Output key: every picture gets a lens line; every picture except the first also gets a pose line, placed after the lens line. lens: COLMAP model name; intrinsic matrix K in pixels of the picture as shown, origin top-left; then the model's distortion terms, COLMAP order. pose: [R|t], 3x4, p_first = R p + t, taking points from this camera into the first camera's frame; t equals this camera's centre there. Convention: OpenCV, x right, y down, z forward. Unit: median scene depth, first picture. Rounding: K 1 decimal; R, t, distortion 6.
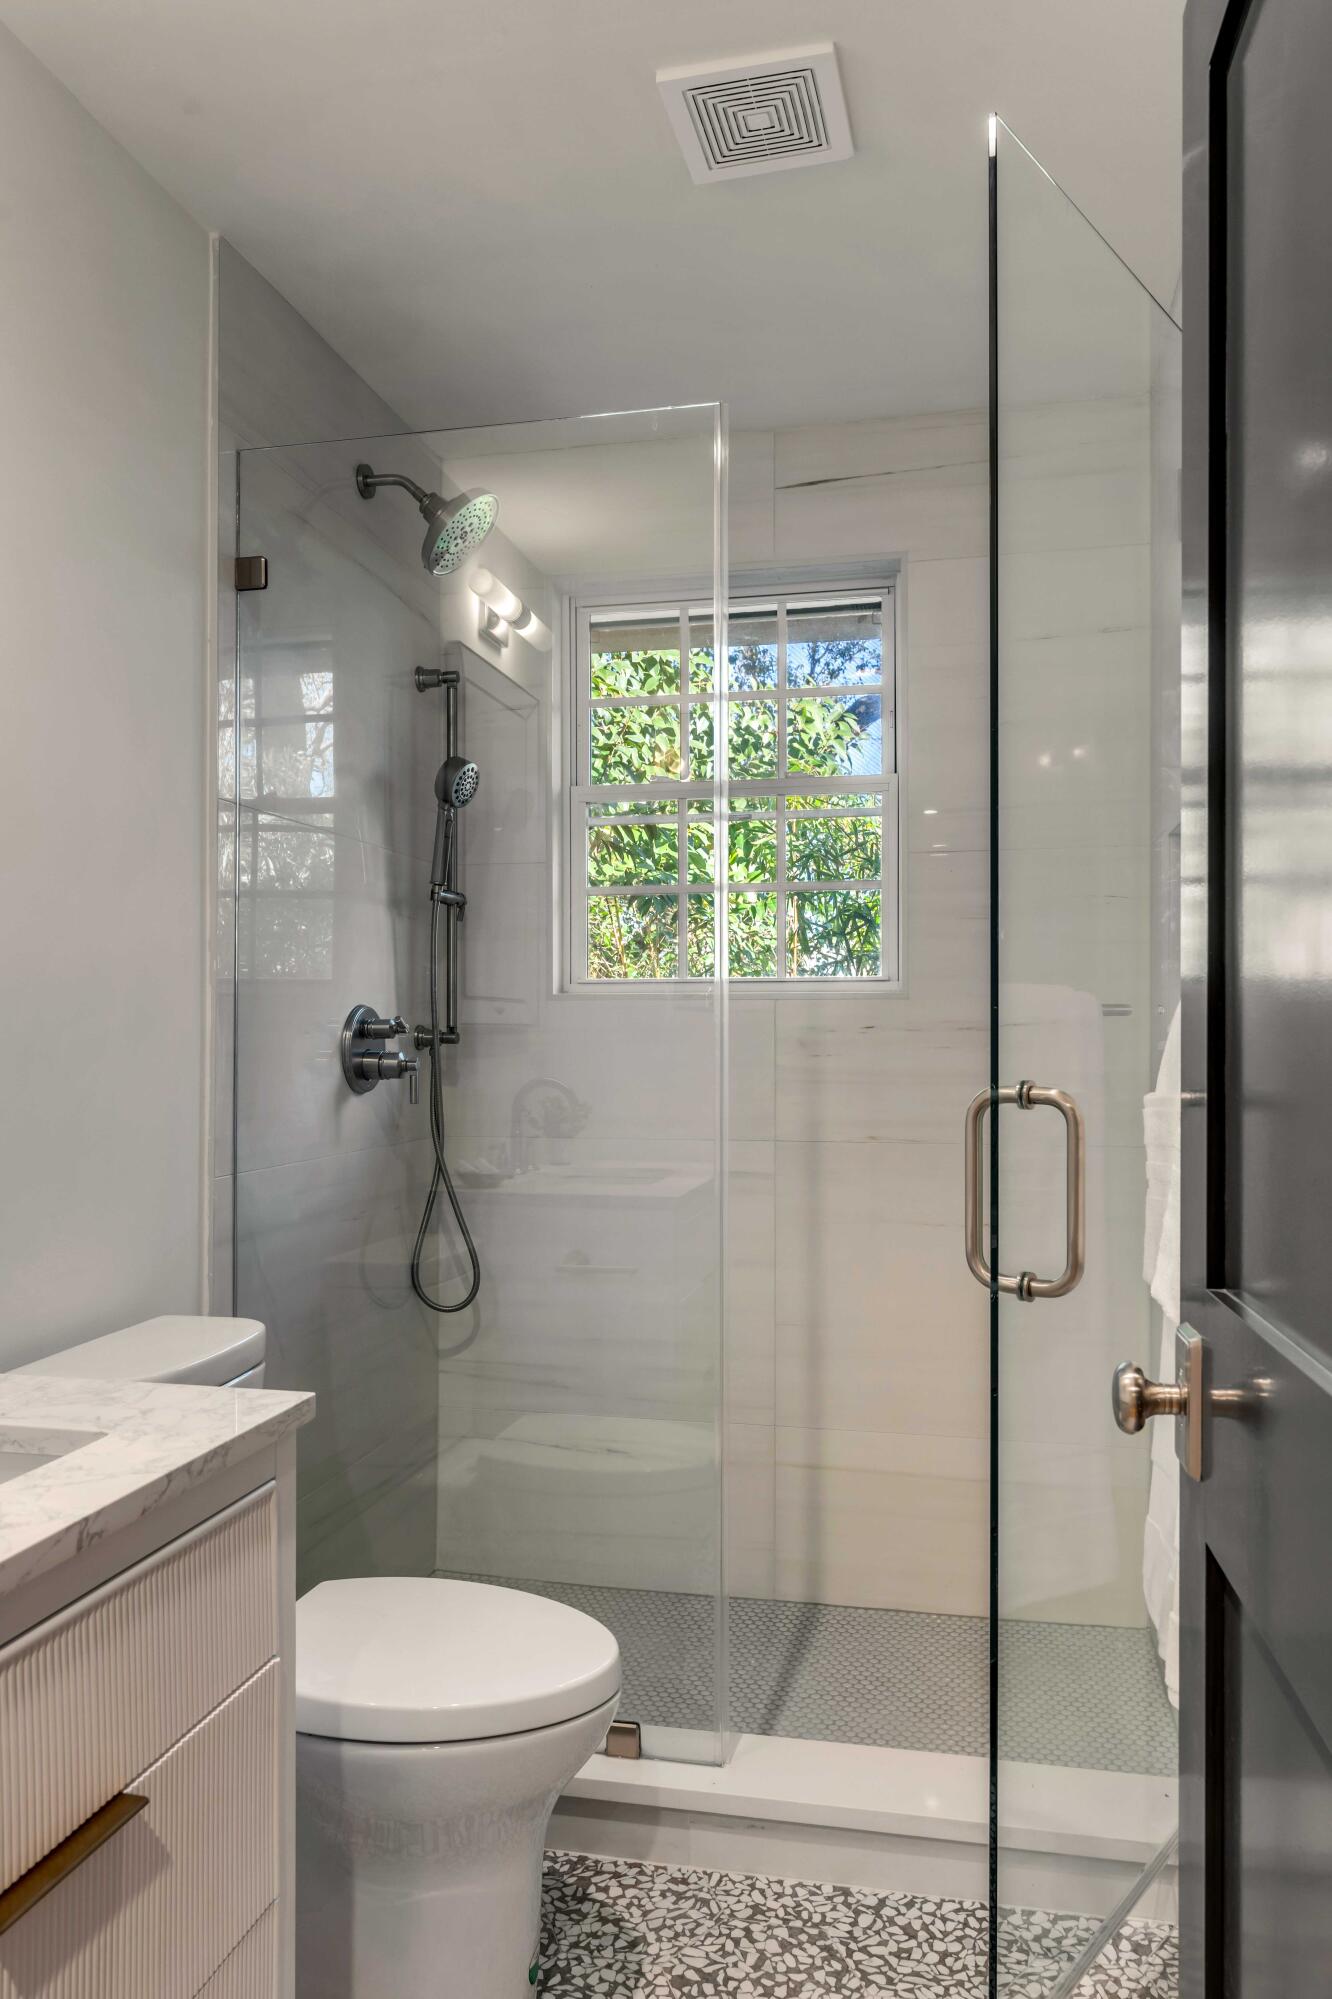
lens RADIAL K [[1470.0, 0, 661.3], [0, 1470.0, 1005.1], [0, 0, 1]] dist [0.007529, -0.003454]
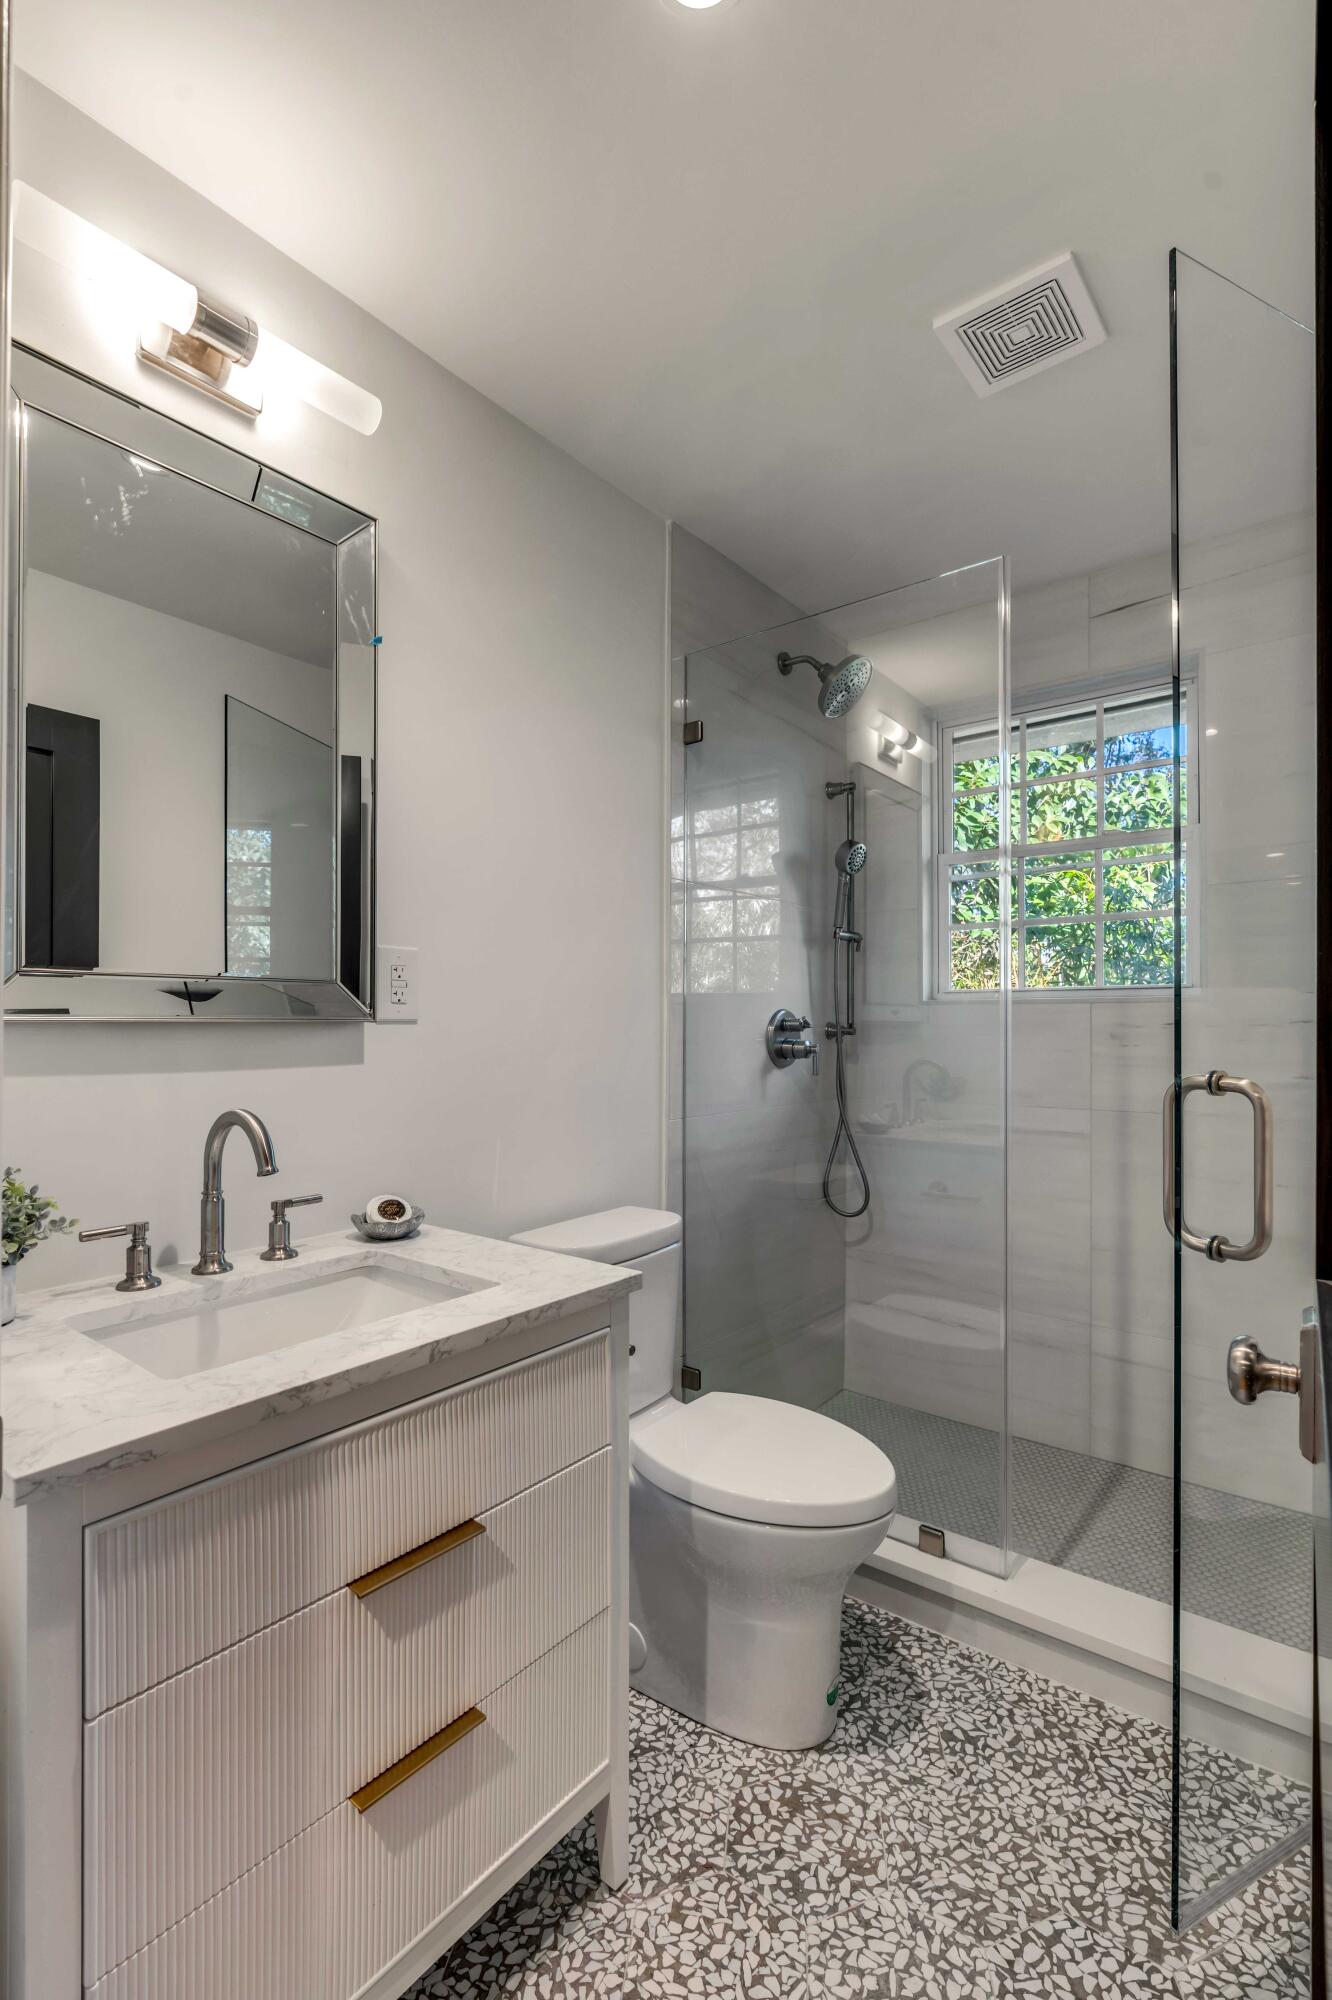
lens RADIAL K [[924.9, 0, 667.3], [0, 924.9, 1010.3], [0, 0, 1]] dist [-0.004989, 0.001675]
pose [[0.900240, -0.006545, -0.435344, 0.131176], [0.007181, 0.999974, -0.000184, 0.000278], [0.435334, -0.002960, 0.900264, 0.116246]]
